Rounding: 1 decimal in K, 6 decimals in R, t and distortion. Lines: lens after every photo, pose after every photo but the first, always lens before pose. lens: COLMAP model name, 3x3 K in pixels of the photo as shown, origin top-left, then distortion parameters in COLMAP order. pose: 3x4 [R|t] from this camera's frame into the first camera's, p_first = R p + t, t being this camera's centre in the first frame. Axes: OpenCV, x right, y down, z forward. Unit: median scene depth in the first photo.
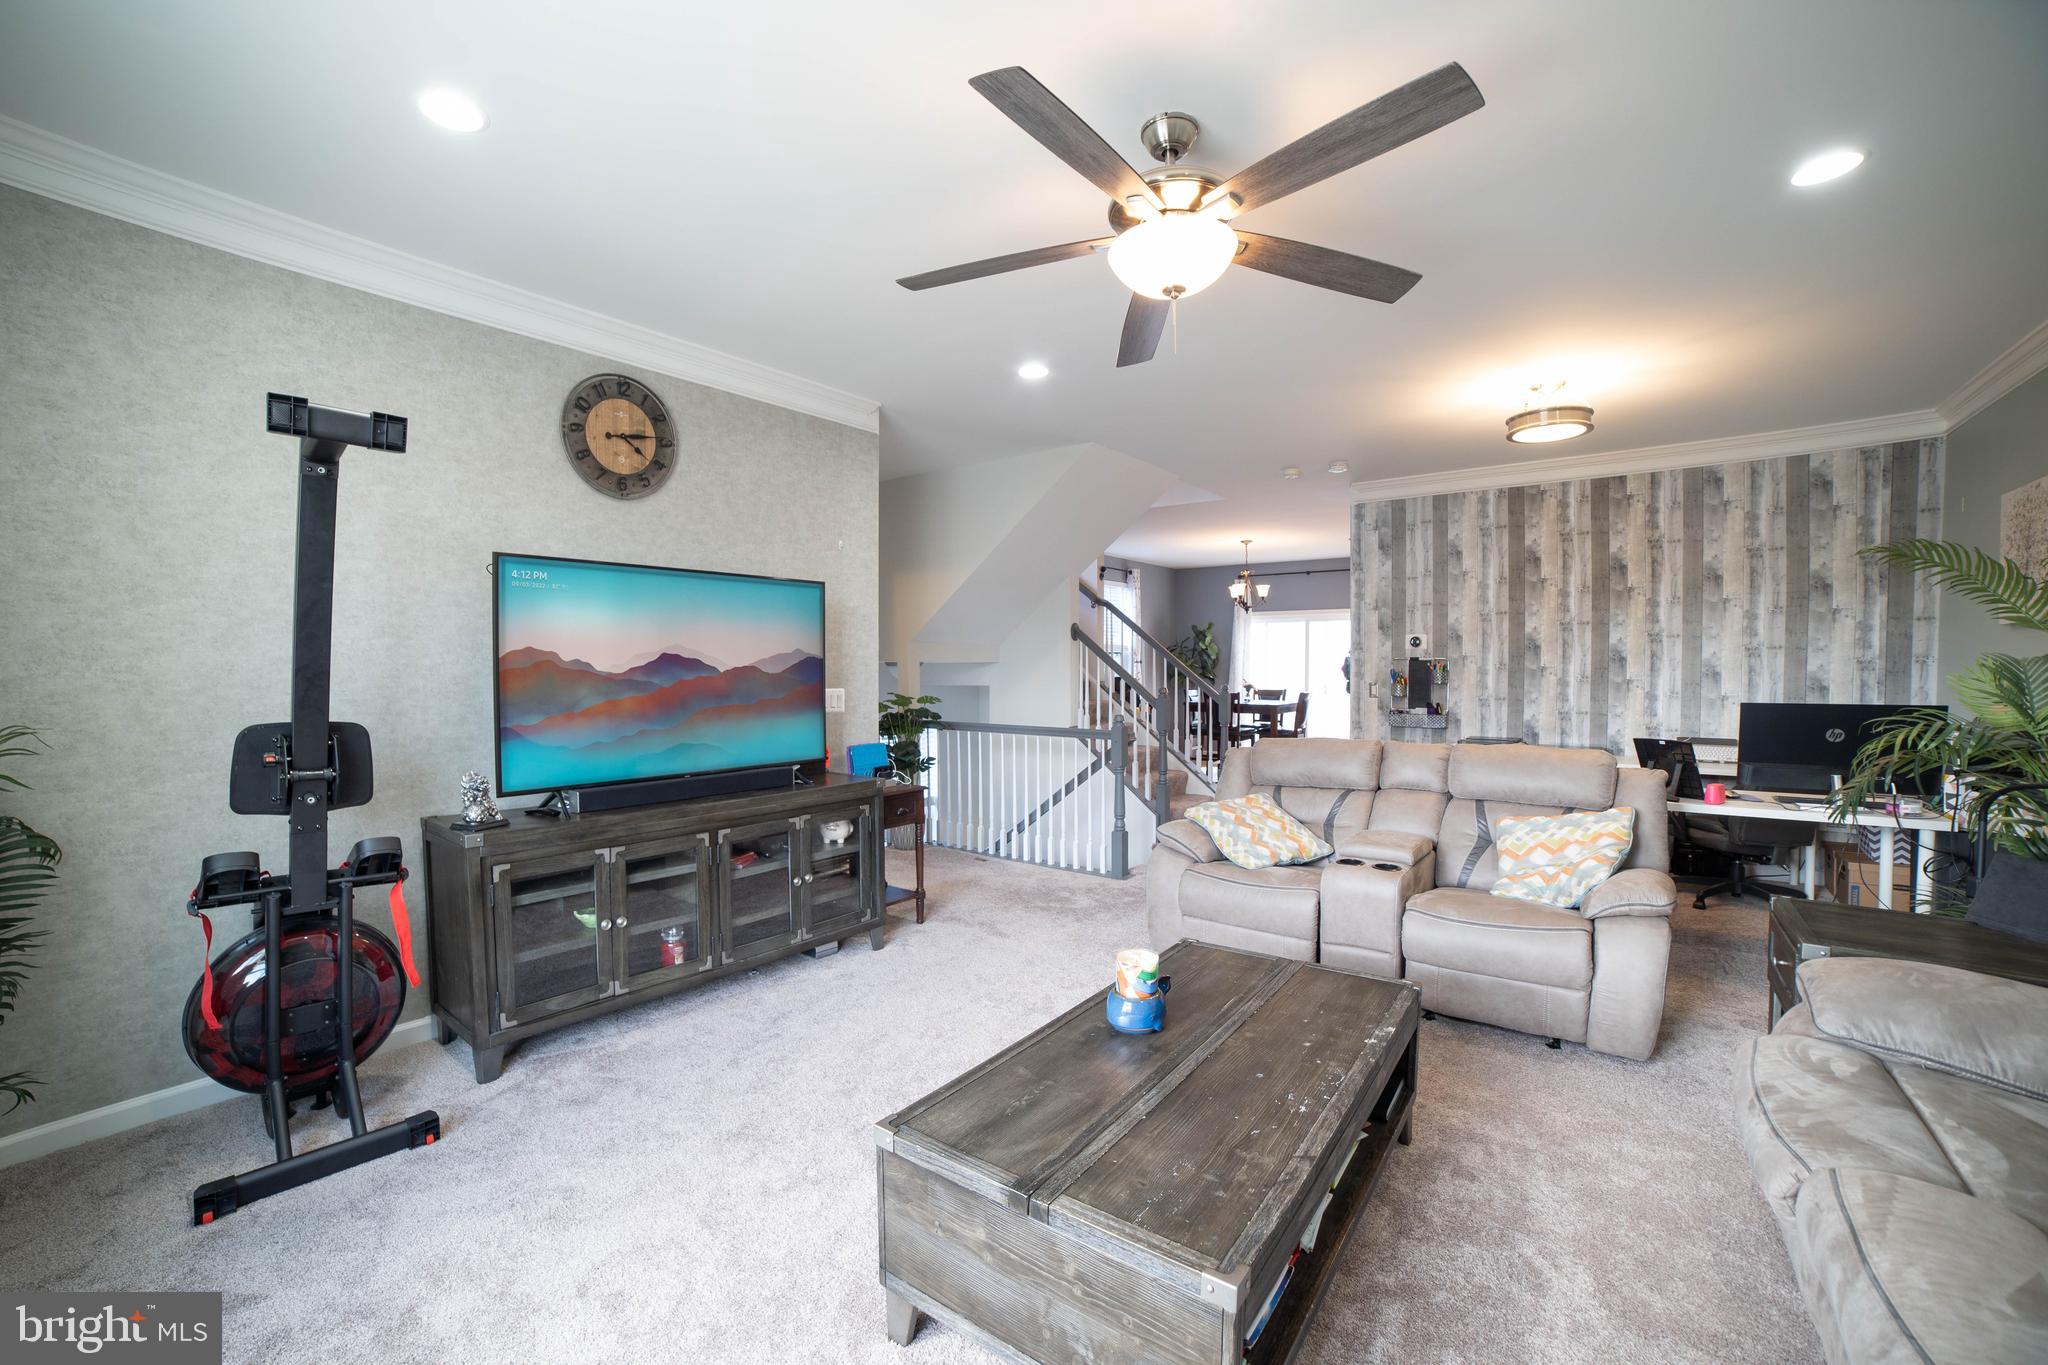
lens RADIAL K [[842.3, 0, 1018.1], [0, 842.3, 679.6], [0, 0, 1]] dist [-0.020666, 0.000572]
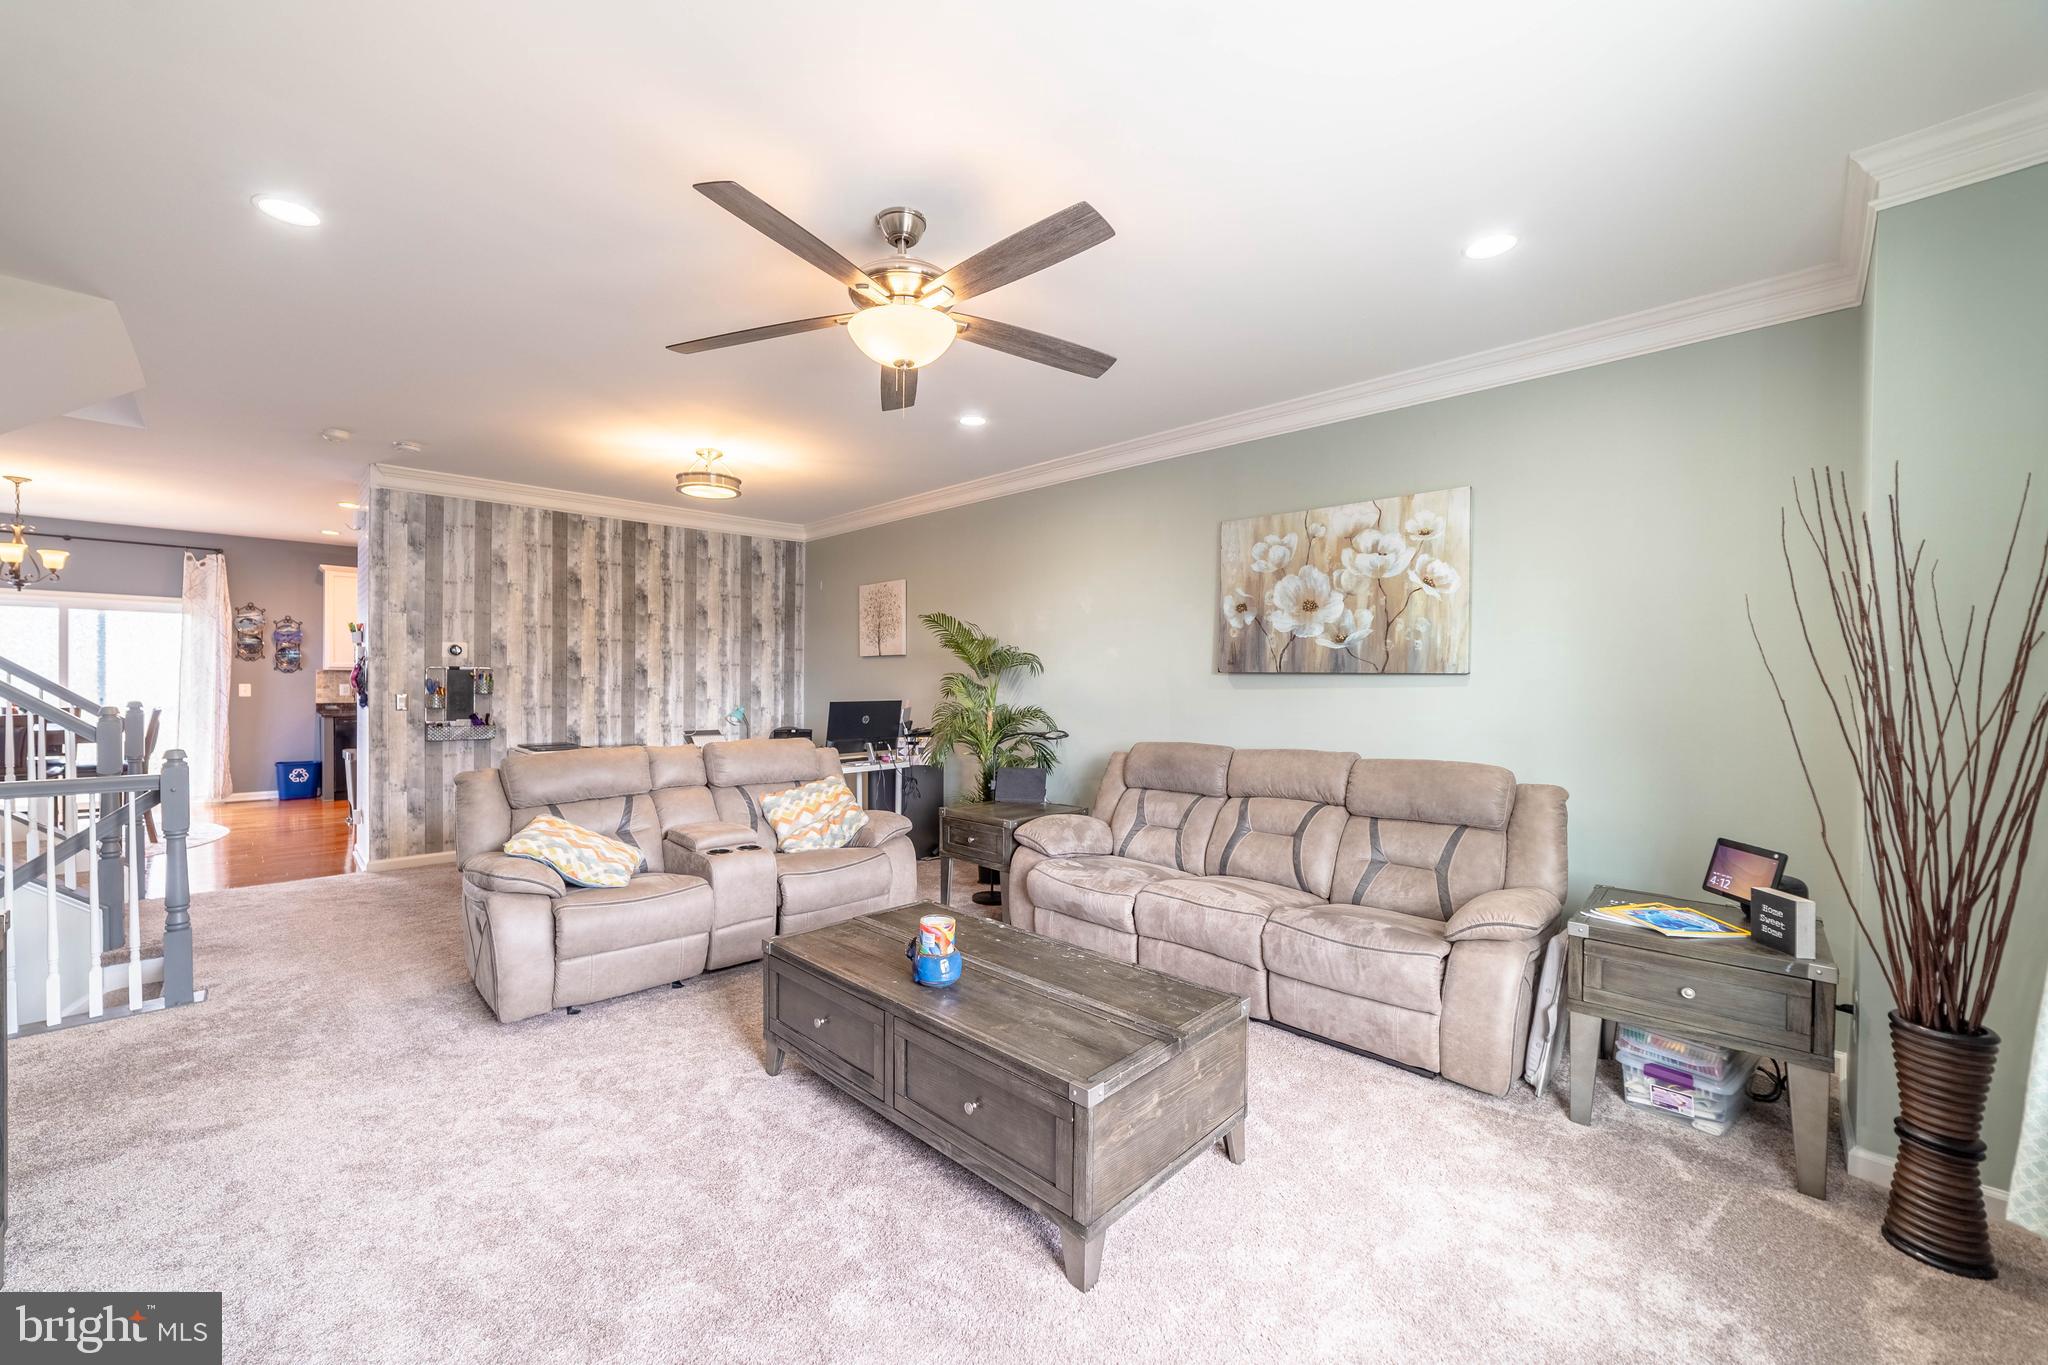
lens RADIAL K [[794.5, 0, 1025.6], [0, 794.5, 674.3], [0, 0, 1]] dist [-0.018257, 0.006224]
pose [[0.164078, 0.010186, 0.986395, -0.313466], [0.010285, 0.999875, -0.012036, -0.000328], [-0.986394, 0.012120, 0.163953, 0.231679]]
